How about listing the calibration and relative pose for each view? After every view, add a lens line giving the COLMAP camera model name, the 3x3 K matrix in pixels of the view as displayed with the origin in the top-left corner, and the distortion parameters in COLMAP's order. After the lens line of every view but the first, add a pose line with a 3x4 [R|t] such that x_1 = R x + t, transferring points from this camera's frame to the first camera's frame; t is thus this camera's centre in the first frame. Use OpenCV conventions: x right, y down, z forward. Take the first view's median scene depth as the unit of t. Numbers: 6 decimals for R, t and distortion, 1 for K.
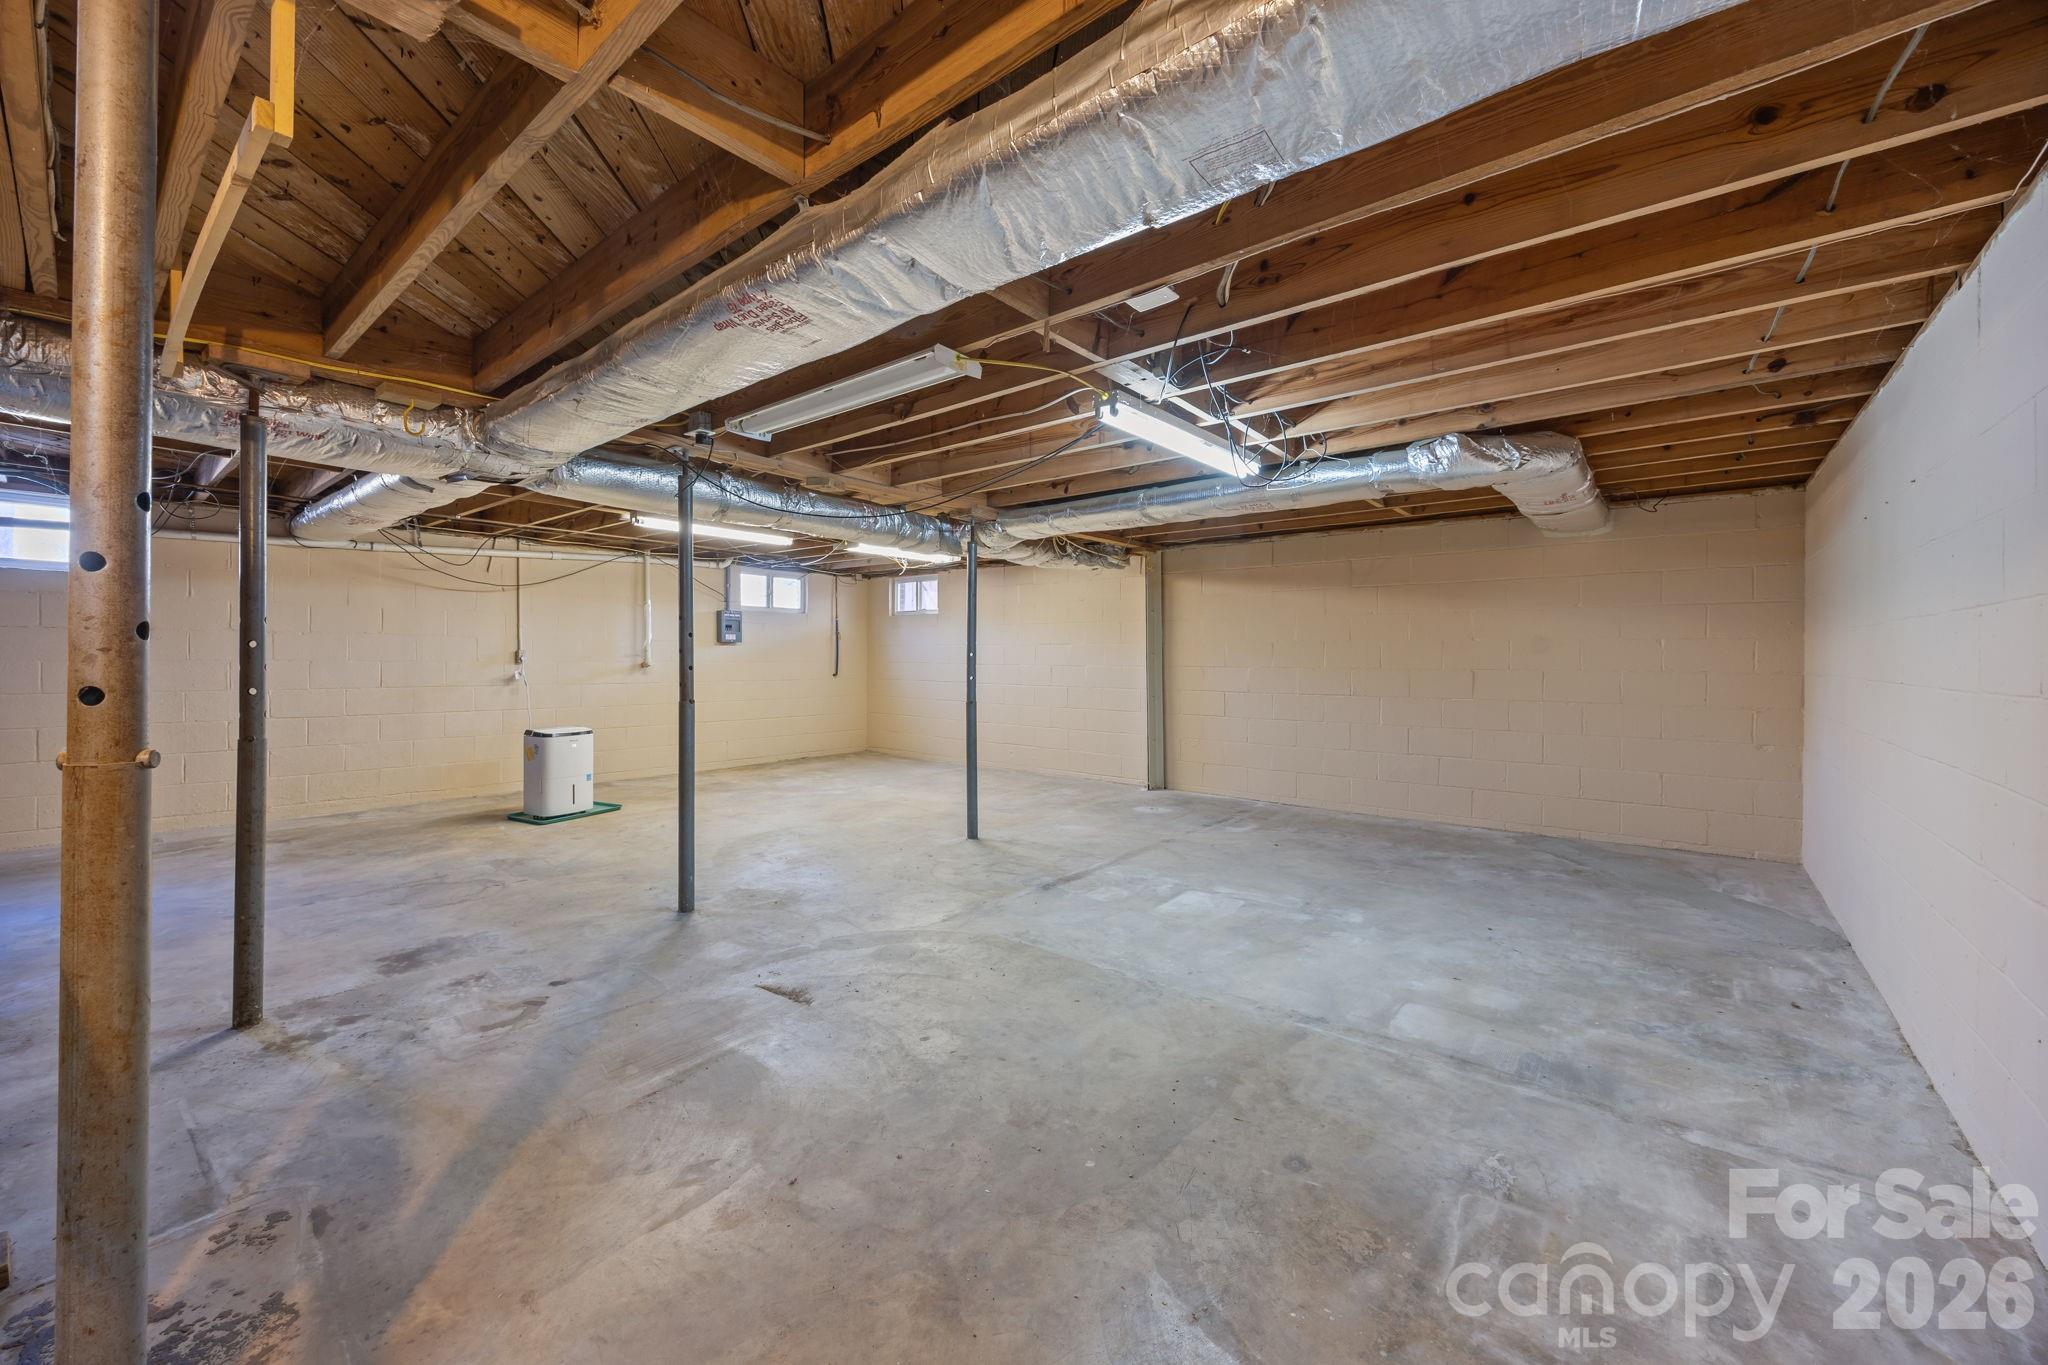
lens RADIAL K [[779.6, 0, 1027.9], [0, 779.6, 662.4], [0, 0, 1]] dist [0.003719, -0.000726]
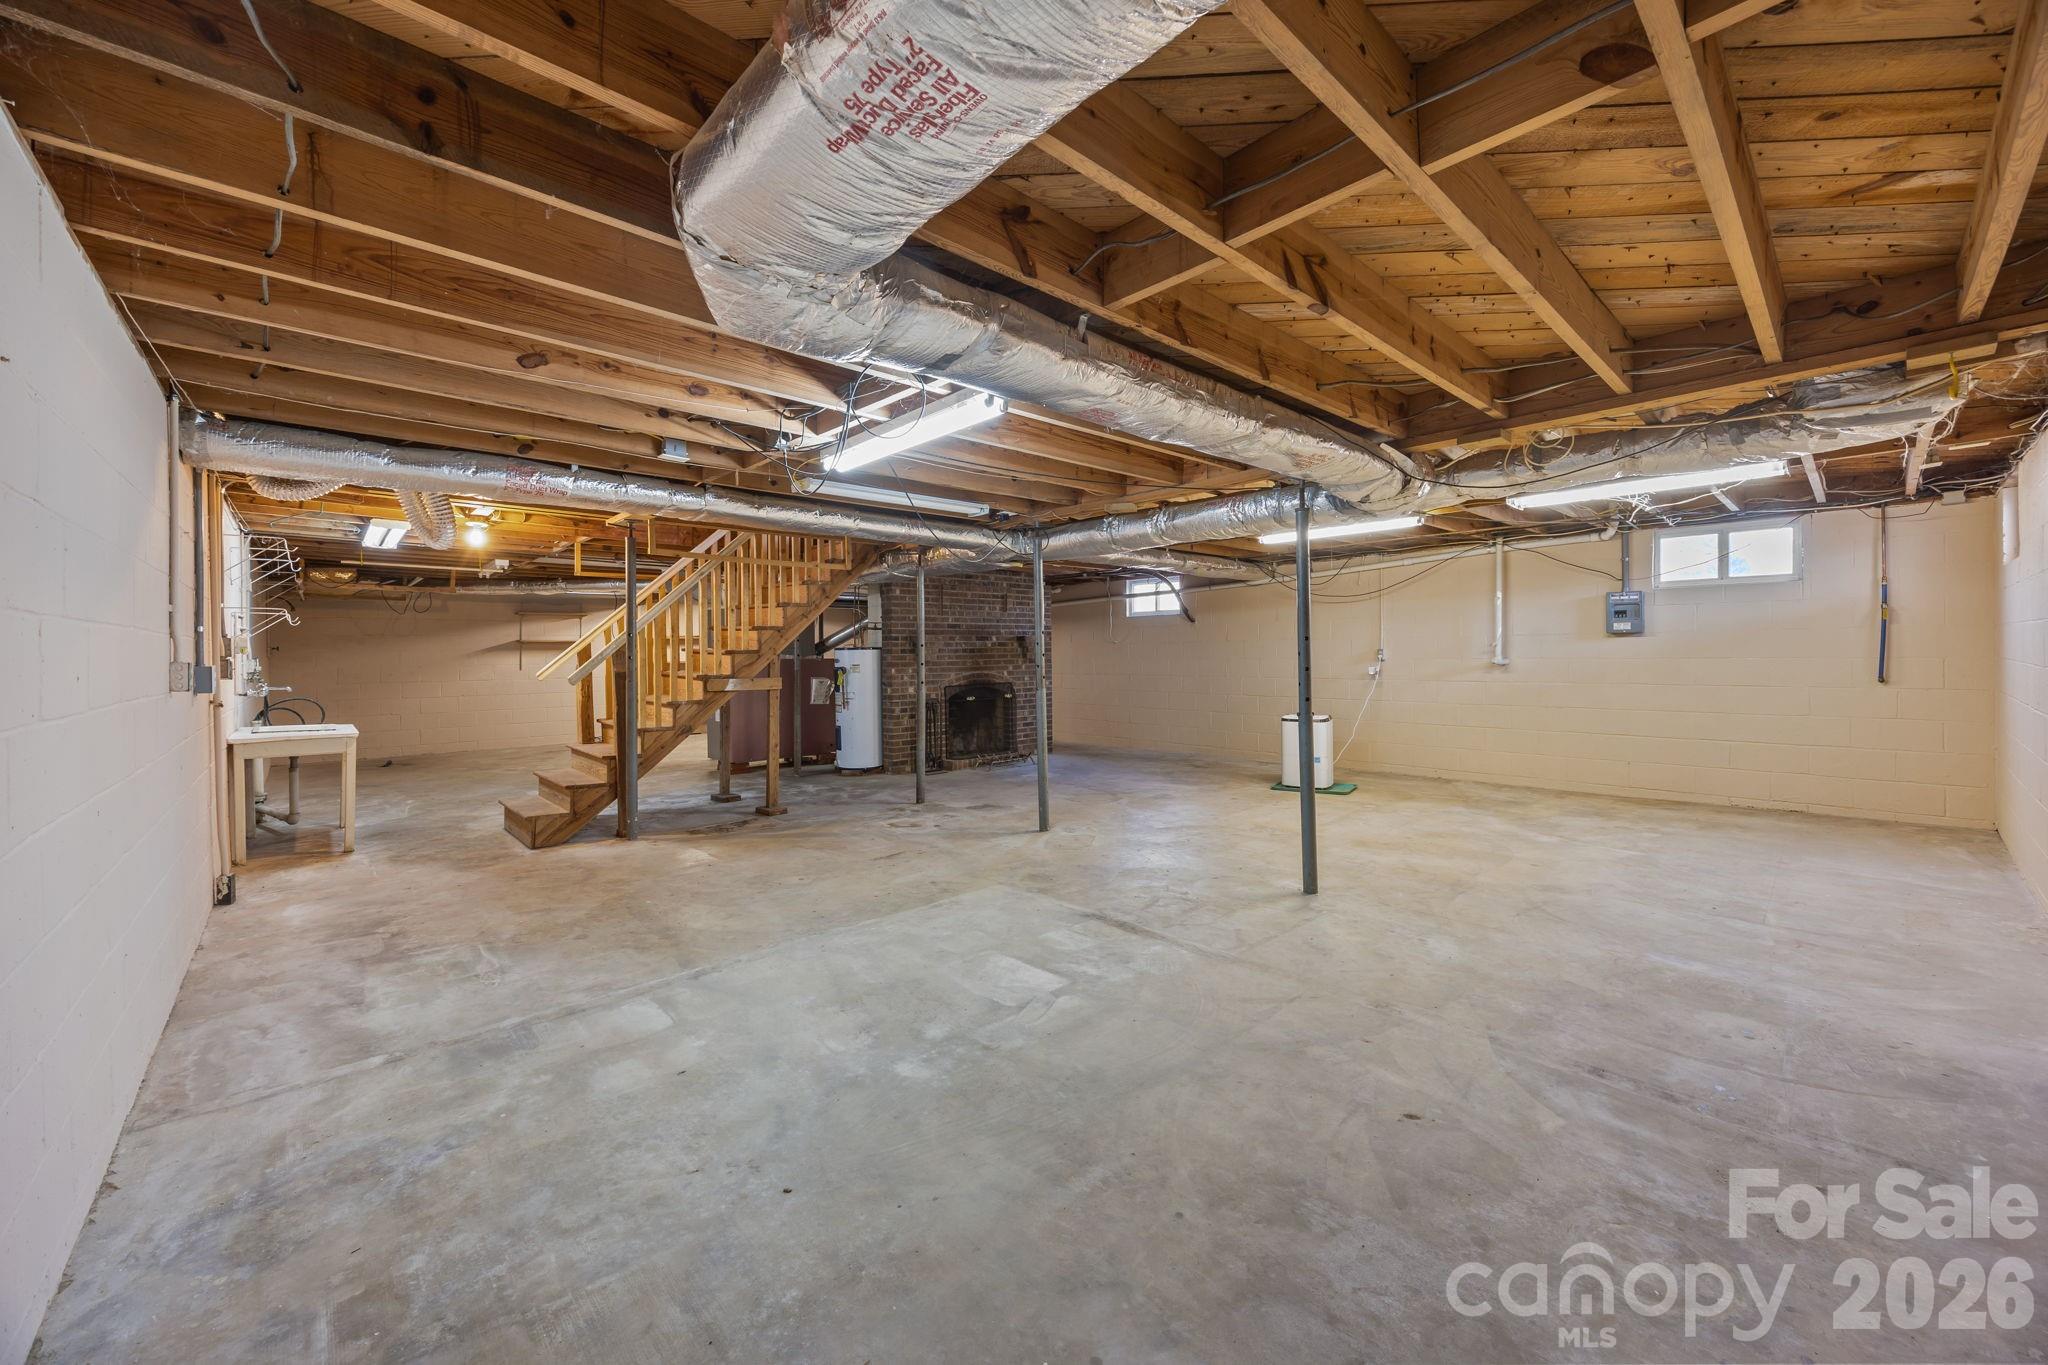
lens RADIAL K [[779.6, 0, 1026.8], [0, 779.6, 668.8], [0, 0, 1]] dist [0.003719, -0.000726]
pose [[-0.140151, 0.020145, -0.989925, 1.355885], [0.003643, 0.999797, 0.019830, -0.023462], [0.990123, -0.000827, -0.140196, 1.546673]]
